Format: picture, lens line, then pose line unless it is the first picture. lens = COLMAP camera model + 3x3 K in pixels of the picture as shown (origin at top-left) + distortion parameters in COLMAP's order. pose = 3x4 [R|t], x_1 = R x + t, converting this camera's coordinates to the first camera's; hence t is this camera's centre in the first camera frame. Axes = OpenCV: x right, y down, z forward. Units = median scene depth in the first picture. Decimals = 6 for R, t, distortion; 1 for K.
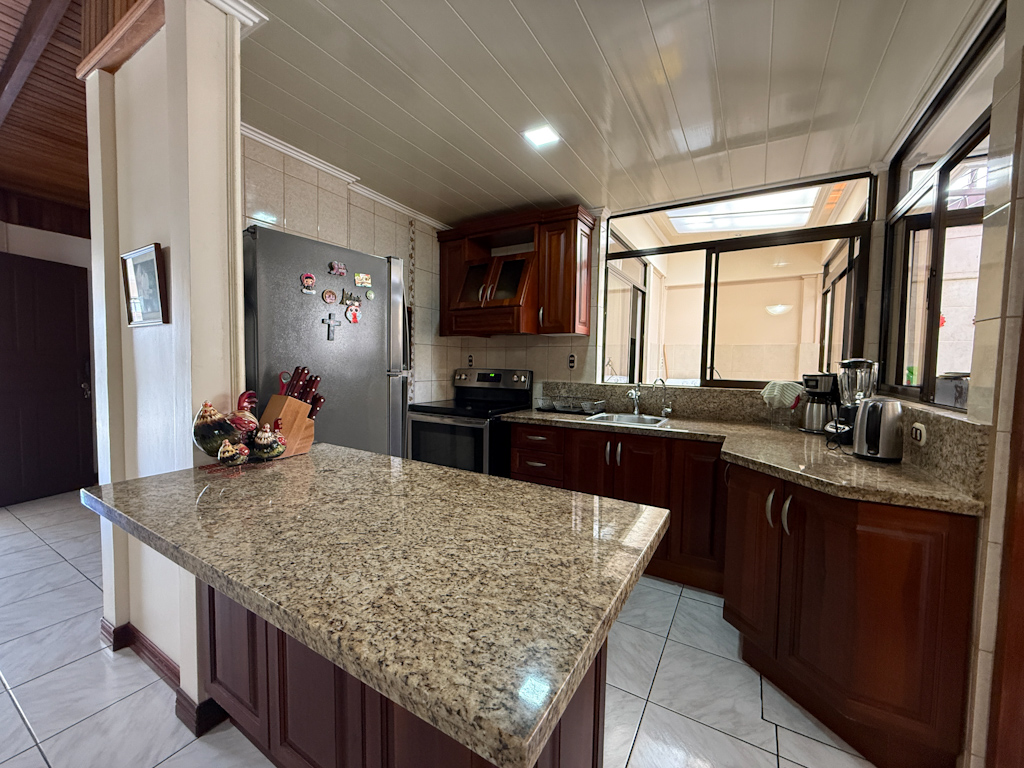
lens RADIAL K [[407.9, 0, 509.2], [0, 407.9, 383.9], [0, 0, 1]] dist [-0.000950, 0.000032]
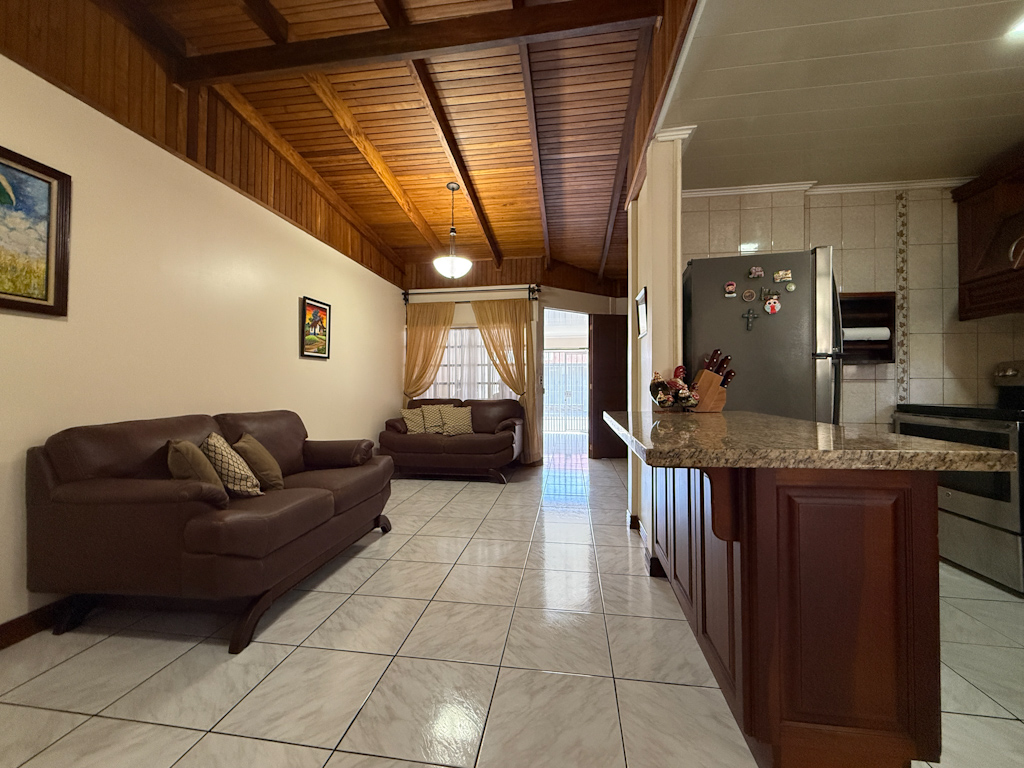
lens RADIAL K [[407.9, 0, 509.2], [0, 407.9, 383.9], [0, 0, 1]] dist [-0.000950, 0.000032]
pose [[0.380367, -0.023550, -0.924536, 0.417759], [-0.040968, 0.998265, -0.042283, 0.135342], [0.923928, 0.053959, 0.378743, -0.146313]]
